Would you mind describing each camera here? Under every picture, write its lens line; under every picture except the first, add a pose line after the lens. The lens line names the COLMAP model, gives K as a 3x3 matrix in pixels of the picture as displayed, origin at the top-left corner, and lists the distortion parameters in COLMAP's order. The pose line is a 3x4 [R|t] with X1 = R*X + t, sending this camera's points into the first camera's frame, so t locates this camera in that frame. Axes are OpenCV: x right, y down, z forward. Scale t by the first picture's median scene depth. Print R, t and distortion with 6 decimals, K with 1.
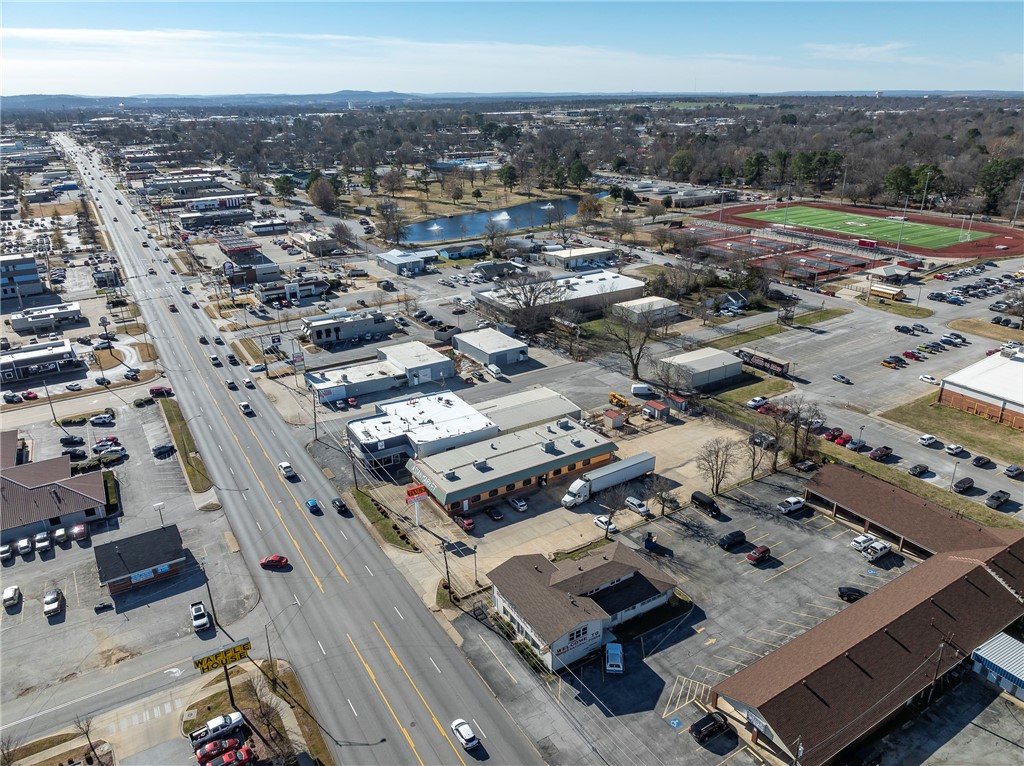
lens RADIAL K [[717.8, 0, 516.3], [0, 717.8, 384.1], [0, 0, 1]] dist [-0.027835, 0.012758]
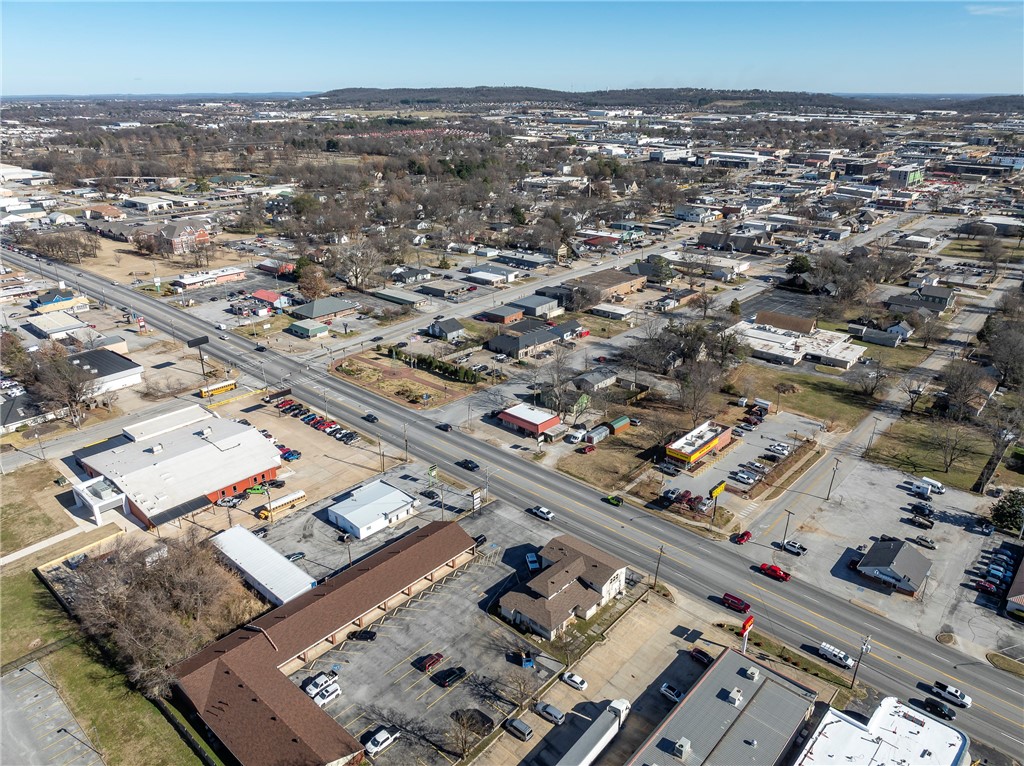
lens RADIAL K [[717.8, 0, 516.3], [0, 717.8, 384.1], [0, 0, 1]] dist [-0.027835, 0.012758]
pose [[-0.960095, 0.116320, -0.254335, 0.281062], [-0.095603, 0.718117, 0.689324, -0.541184], [0.262825, 0.686132, -0.678340, 0.942337]]
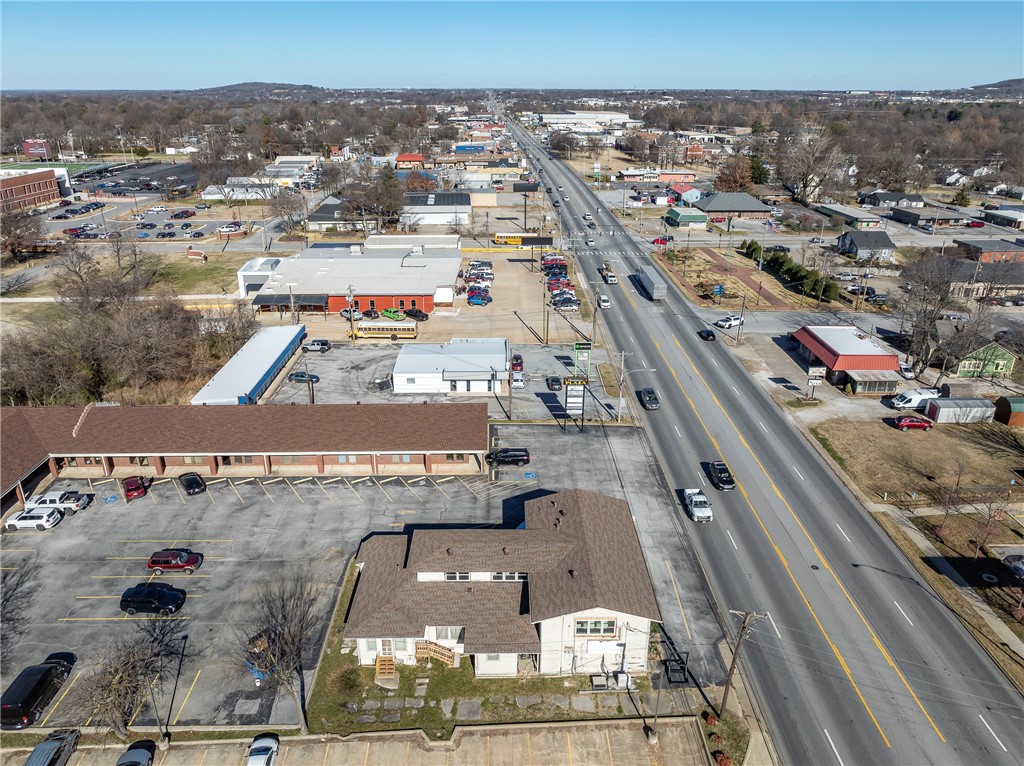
lens RADIAL K [[717.8, 0, 516.3], [0, 717.8, 384.1], [0, 0, 1]] dist [-0.027835, 0.012758]
pose [[-0.862266, -0.187951, 0.470289, -0.091606], [0.195286, 0.733392, 0.651152, -0.119273], [-0.467291, 0.653307, -0.595675, 0.705116]]
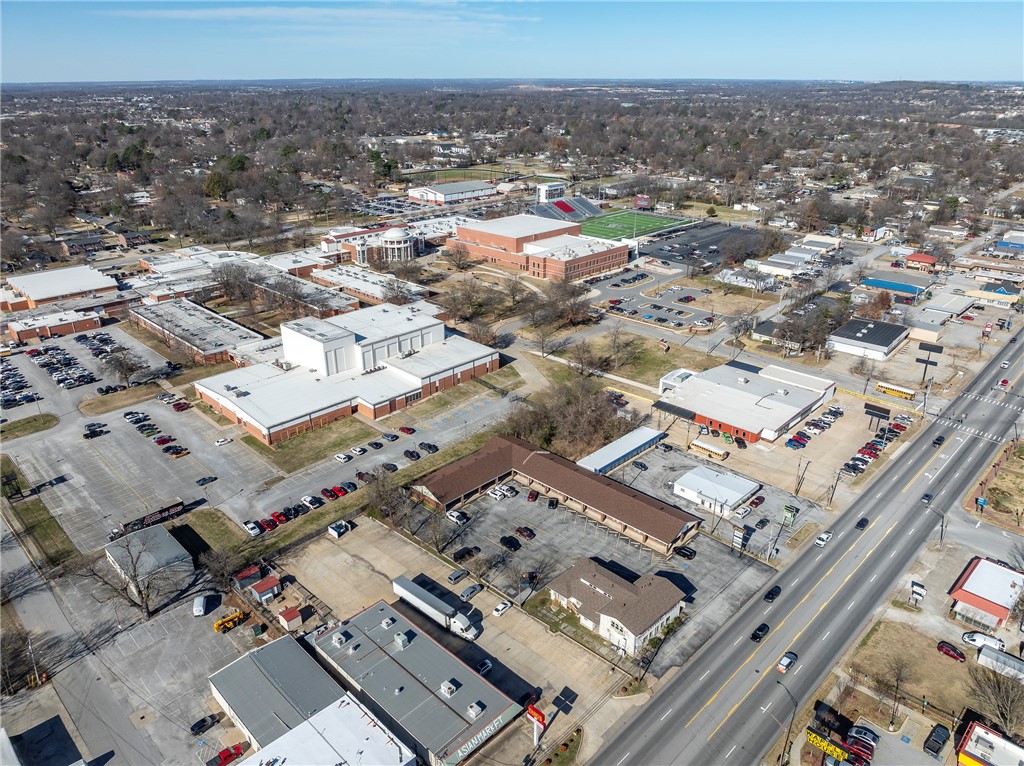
lens RADIAL K [[721.3, 0, 517.3], [0, 721.3, 381.7], [0, 0, 1]] dist [-0.023184, 0.005468]
pose [[-0.239528, -0.371033, 0.897196, -0.557150], [0.369577, 0.819683, 0.437644, -0.428482], [-0.897797, 0.436411, -0.059211, 0.606670]]
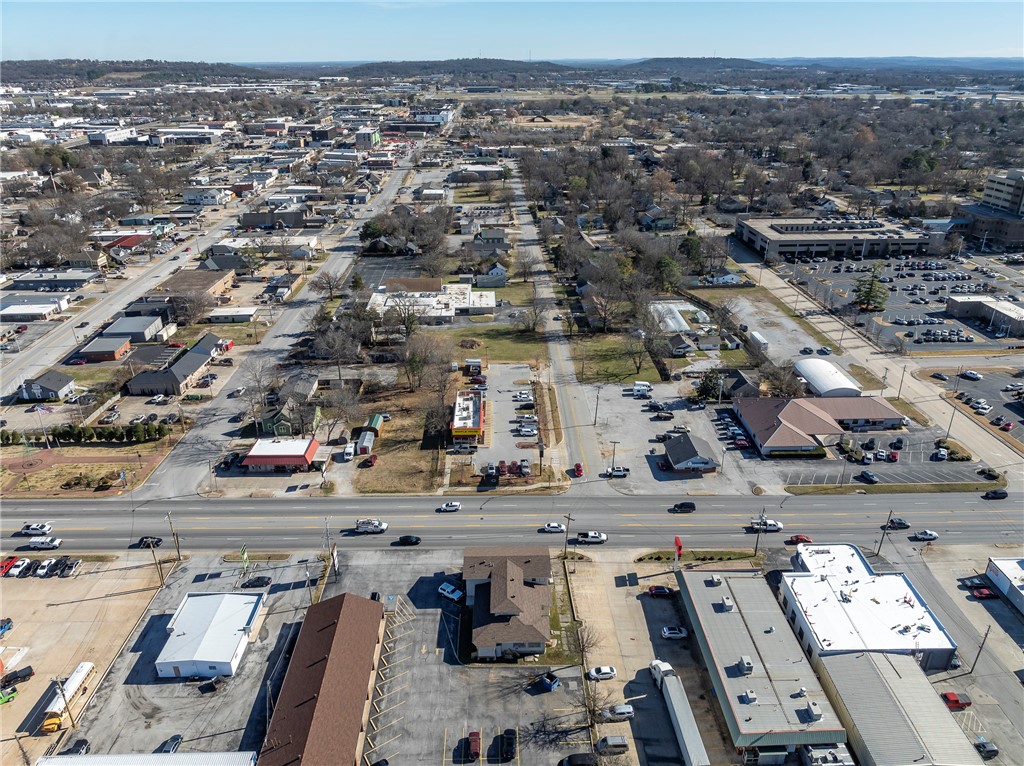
lens RADIAL K [[717.8, 0, 516.3], [0, 717.8, 384.1], [0, 0, 1]] dist [-0.027835, 0.012758]
pose [[-0.503744, 0.368613, -0.781260, 0.547123], [-0.318233, 0.761600, 0.564529, -0.421912], [0.803100, 0.533001, -0.266347, 0.655316]]
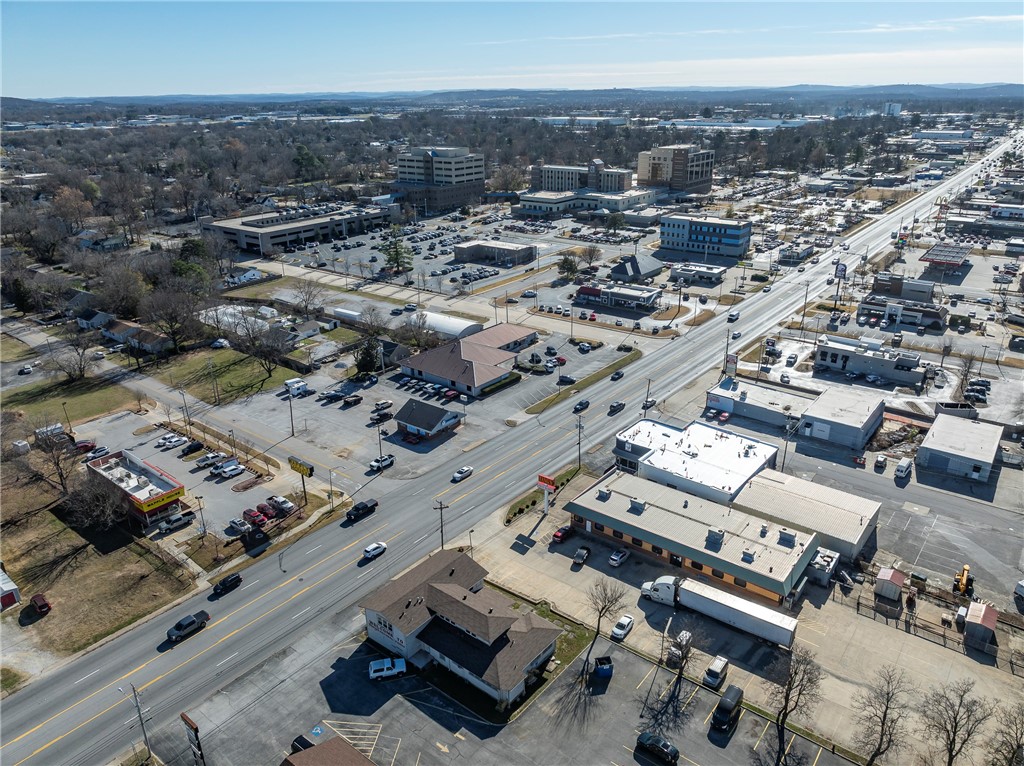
lens RADIAL K [[717.8, 0, 516.3], [0, 717.8, 384.1], [0, 0, 1]] dist [-0.027835, 0.012758]
pose [[0.342530, 0.360398, -0.867632, 0.474162], [-0.346952, 0.906742, 0.239672, -0.143536], [0.873097, 0.218932, 0.435627, 0.327286]]
